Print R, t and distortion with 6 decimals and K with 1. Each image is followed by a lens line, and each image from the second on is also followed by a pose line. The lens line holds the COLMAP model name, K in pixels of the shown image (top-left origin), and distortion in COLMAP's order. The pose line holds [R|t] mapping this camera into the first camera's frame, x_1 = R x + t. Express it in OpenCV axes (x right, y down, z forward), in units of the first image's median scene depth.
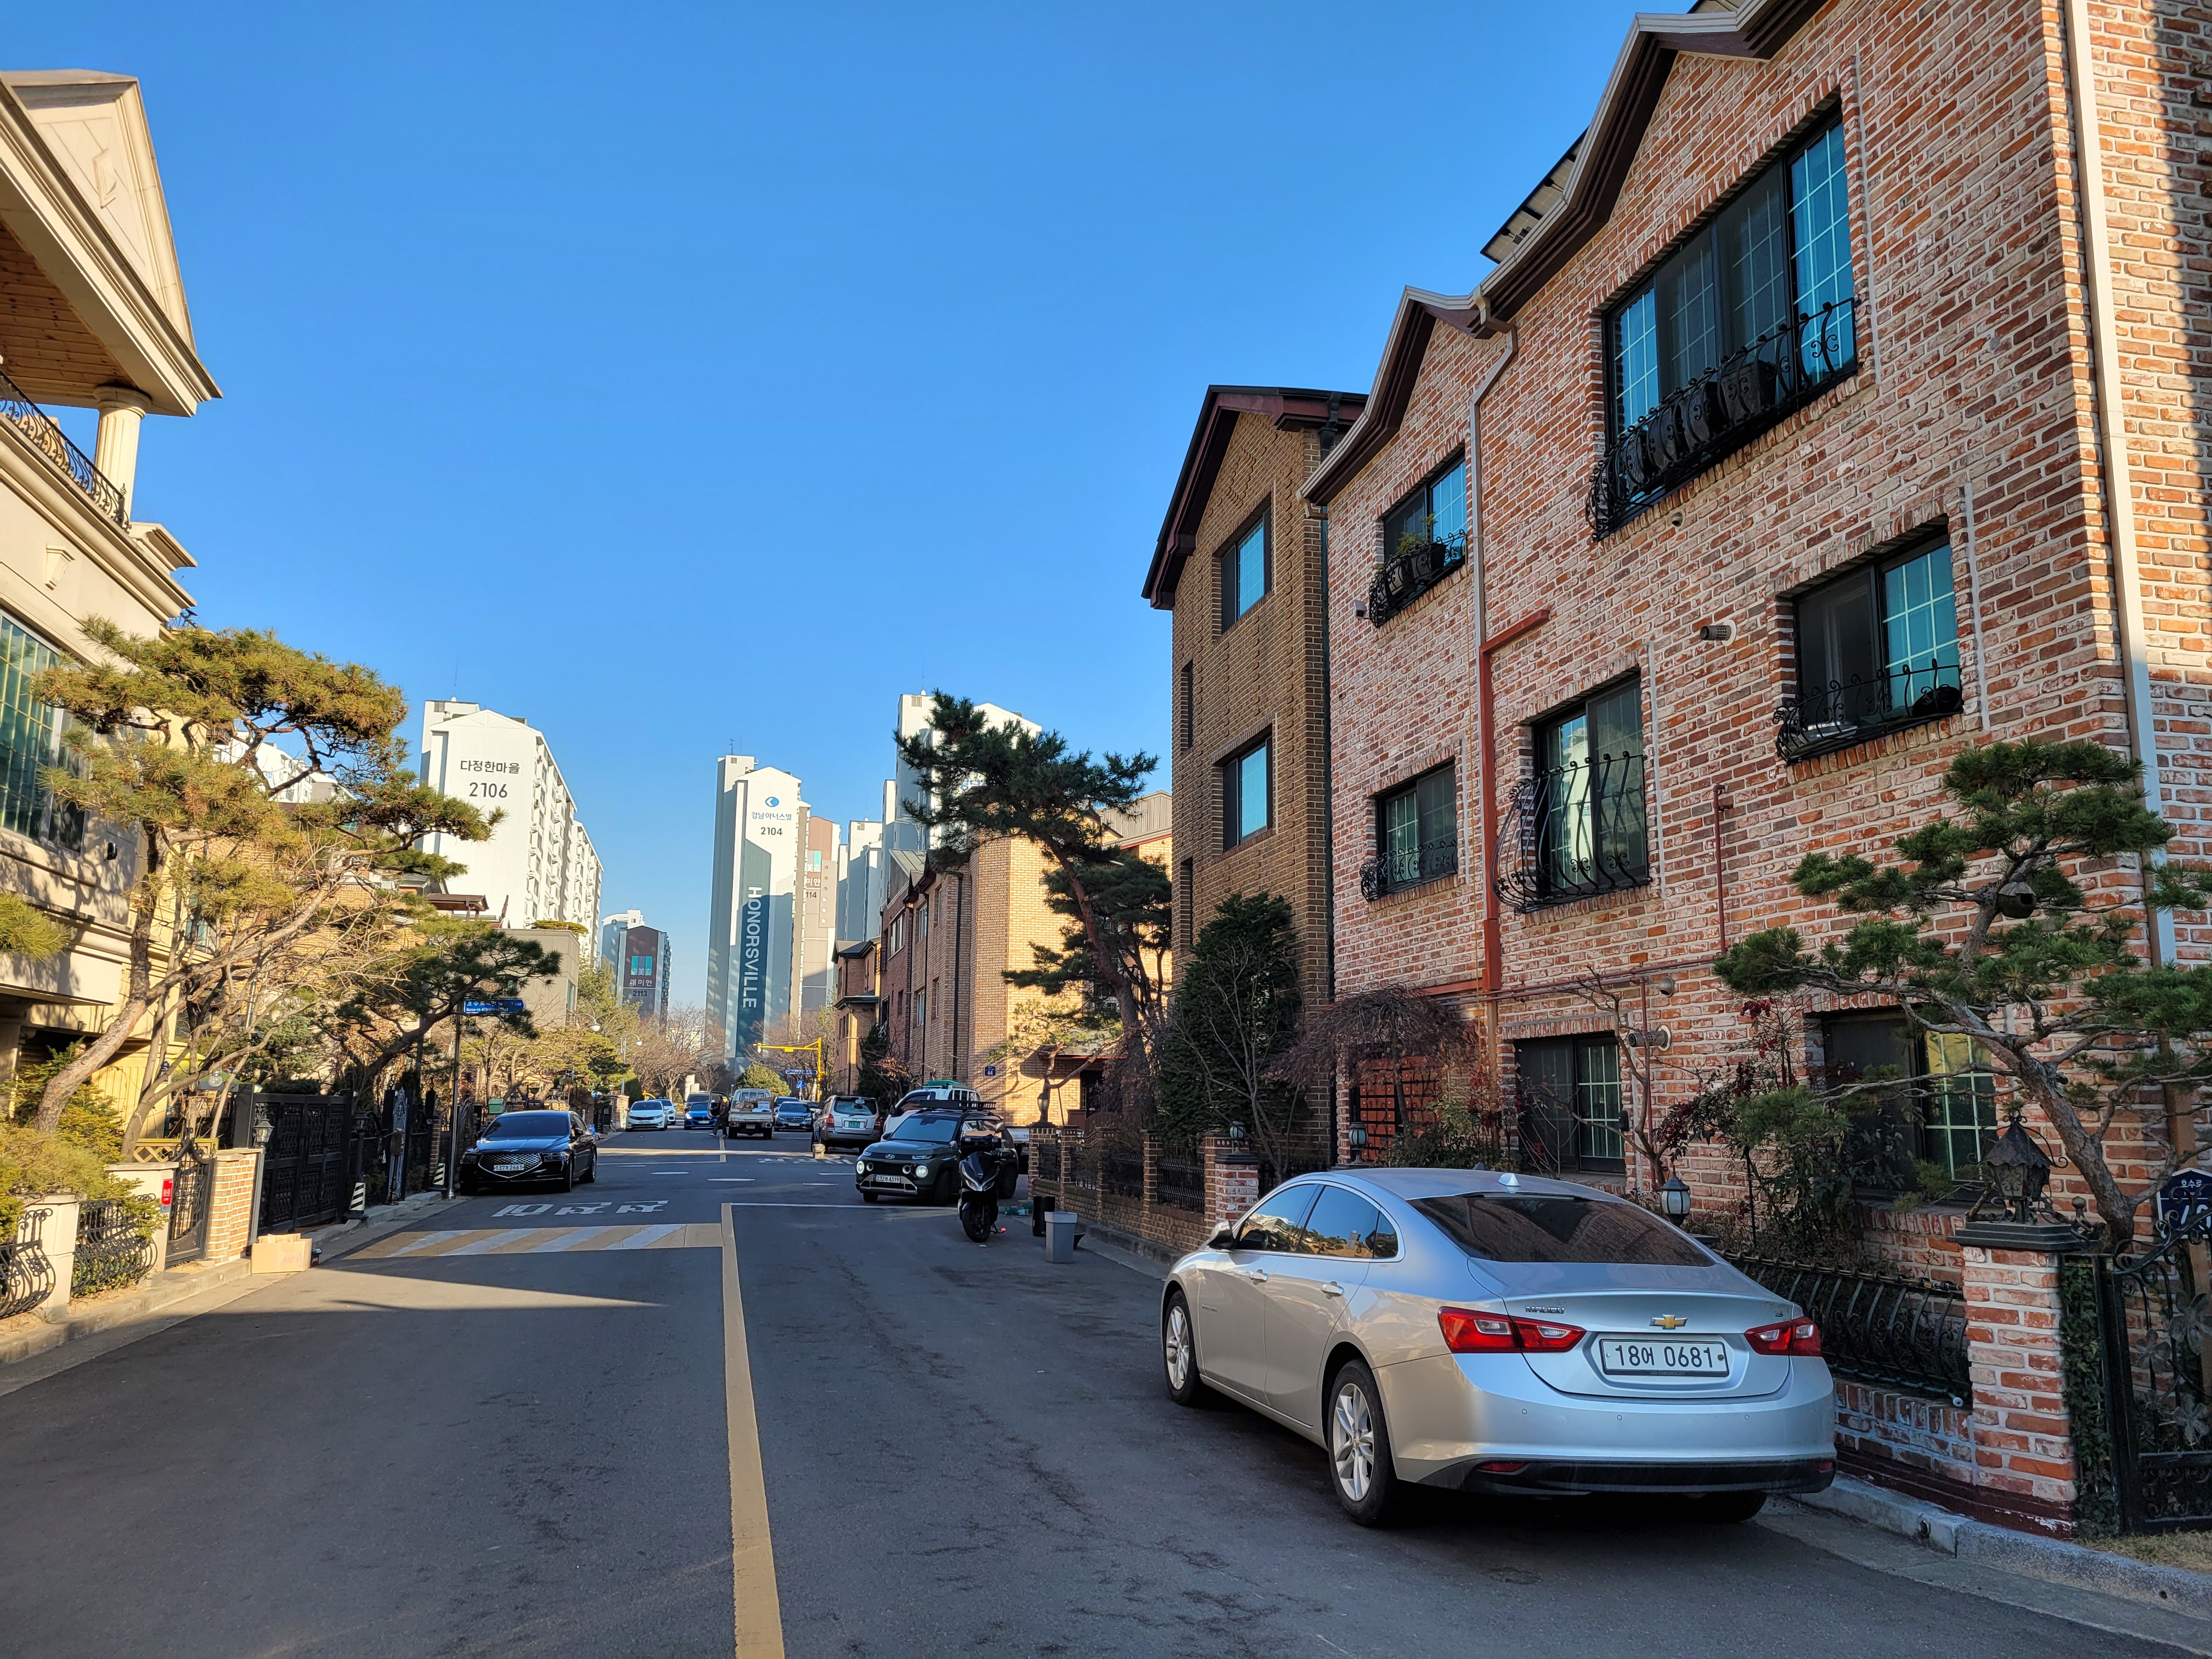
lens RADIAL K [[1648.5, 0, 1106.0], [0, 1648.5, 829.5], [0, 0, 1]] dist [0.006832, 0.003506]
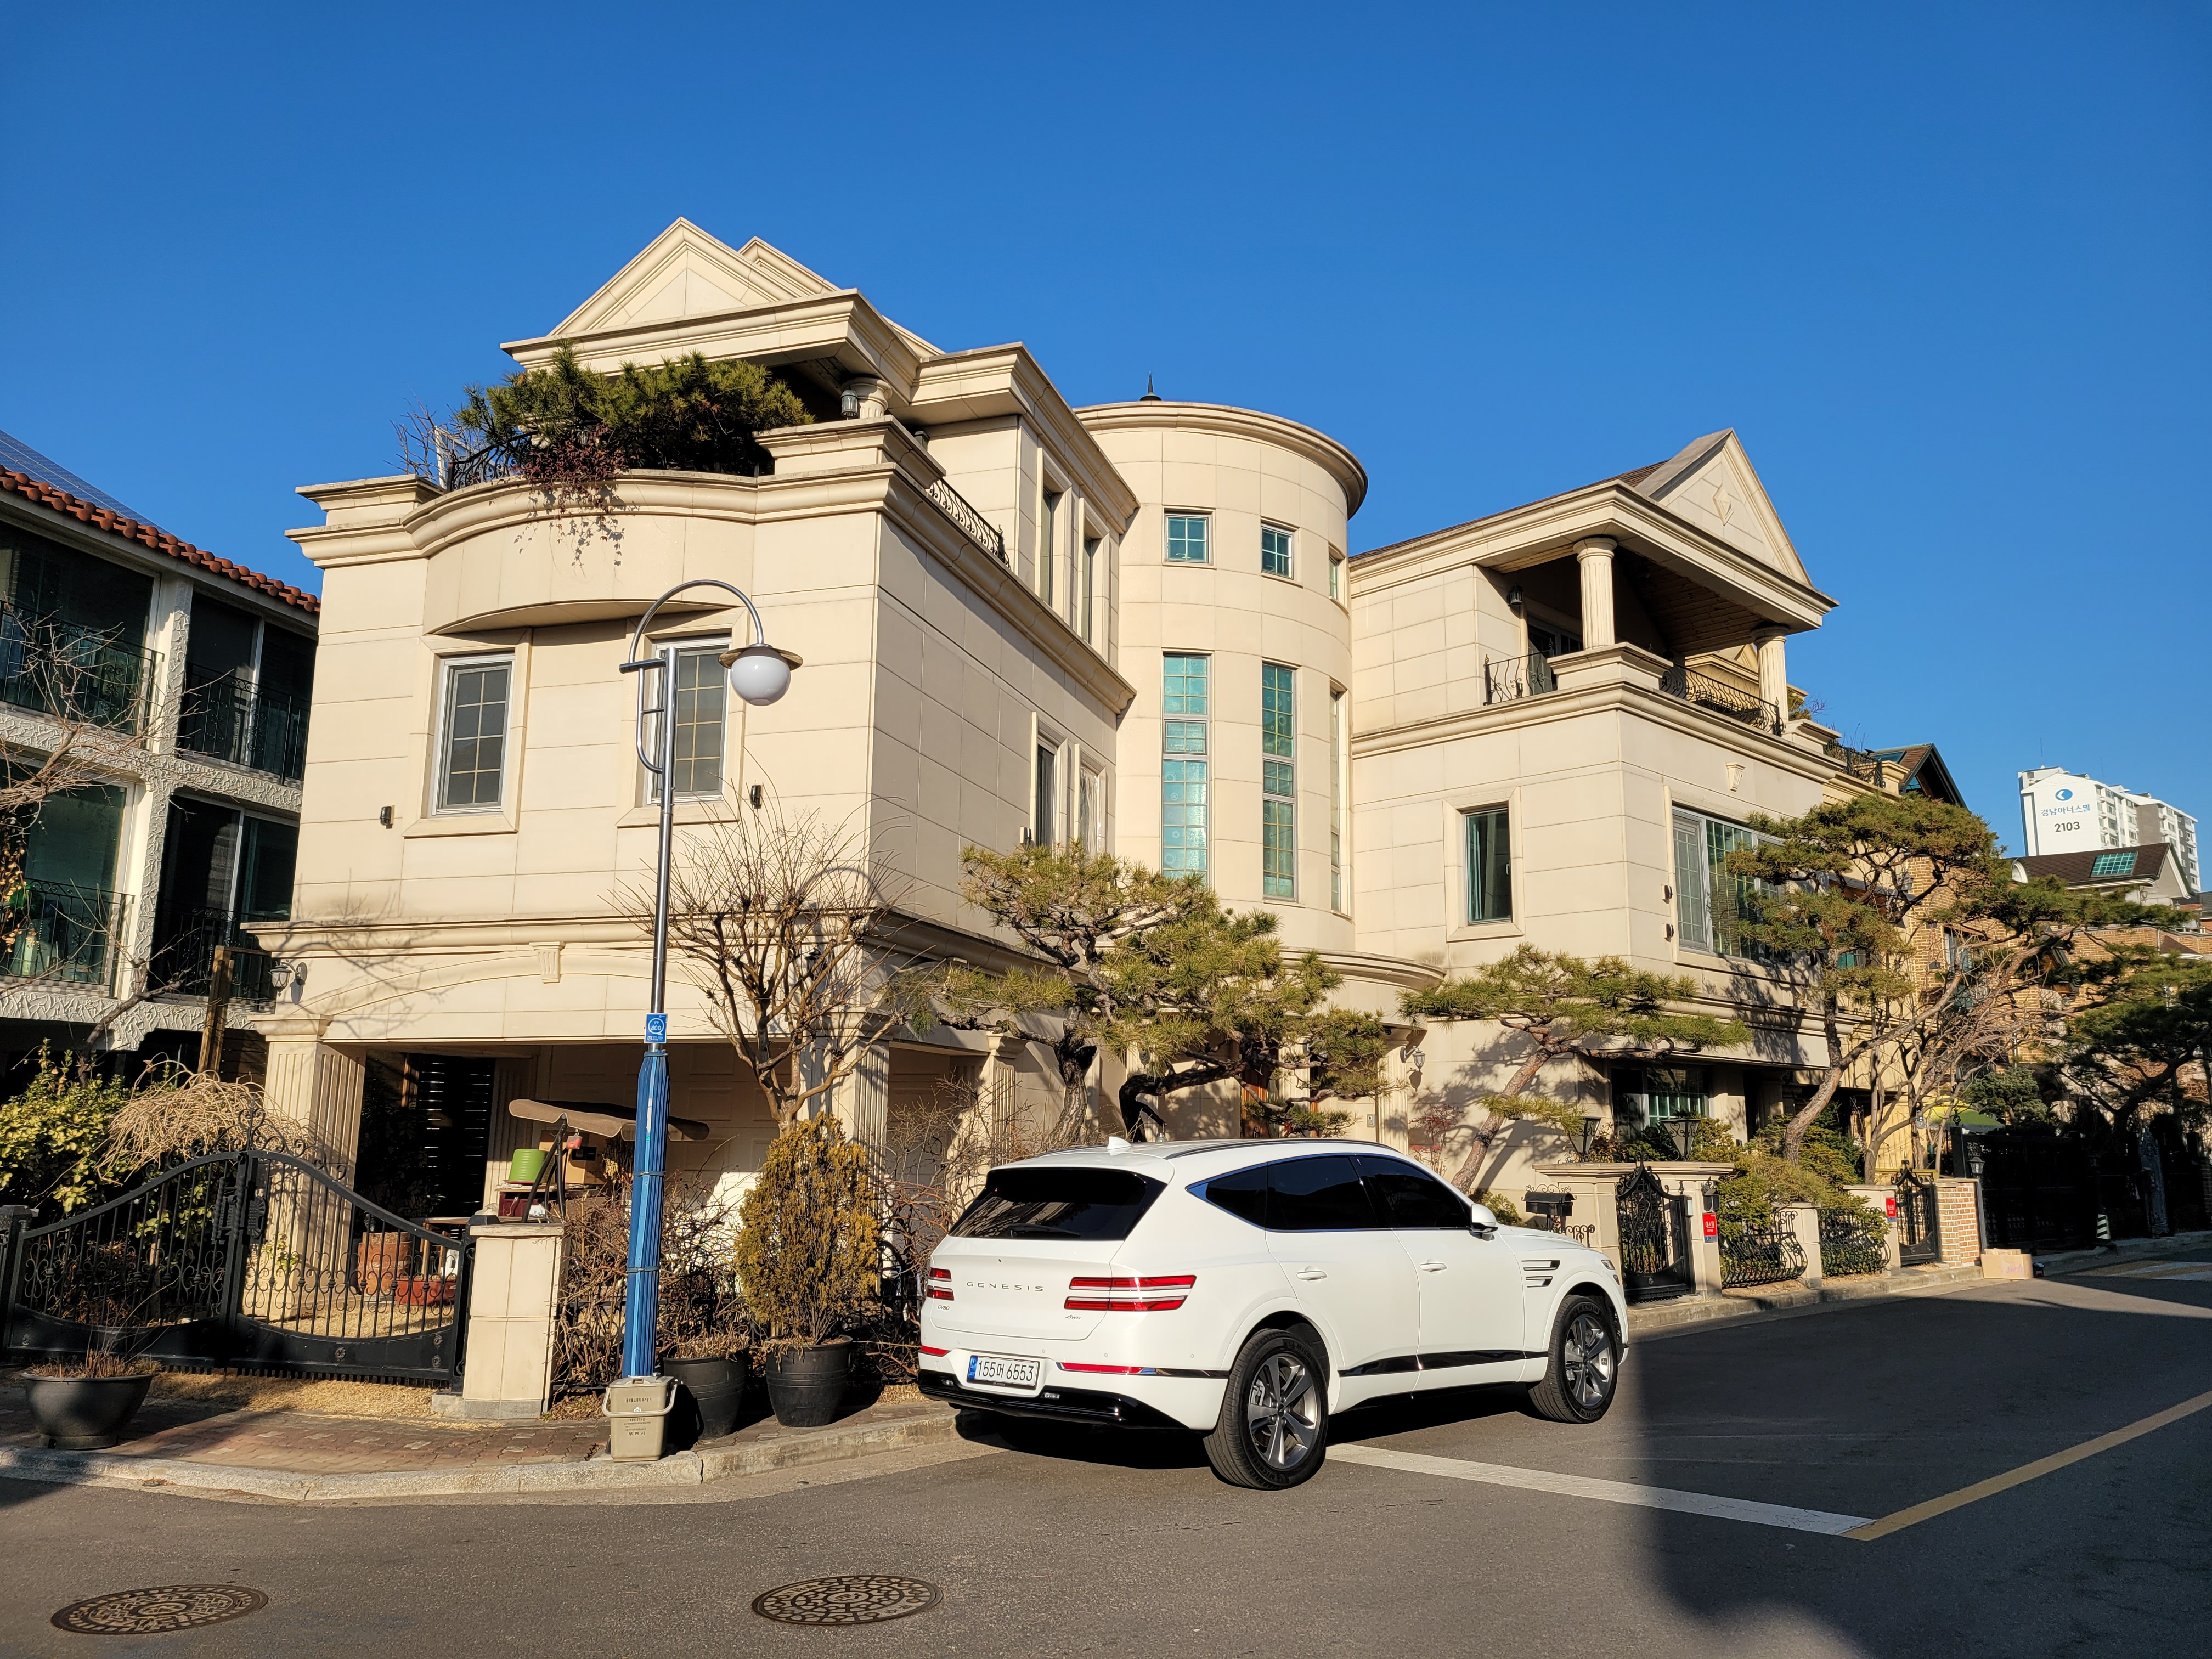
lens RADIAL K [[1648.5, 0, 1106.0], [0, 1648.5, 829.5], [0, 0, 1]] dist [0.006832, 0.003506]
pose [[0.521454, -0.156568, -0.838792, 0.453000], [0.135528, 0.985740, -0.099743, -0.060824], [0.842447, -0.061669, 0.535238, -0.398643]]
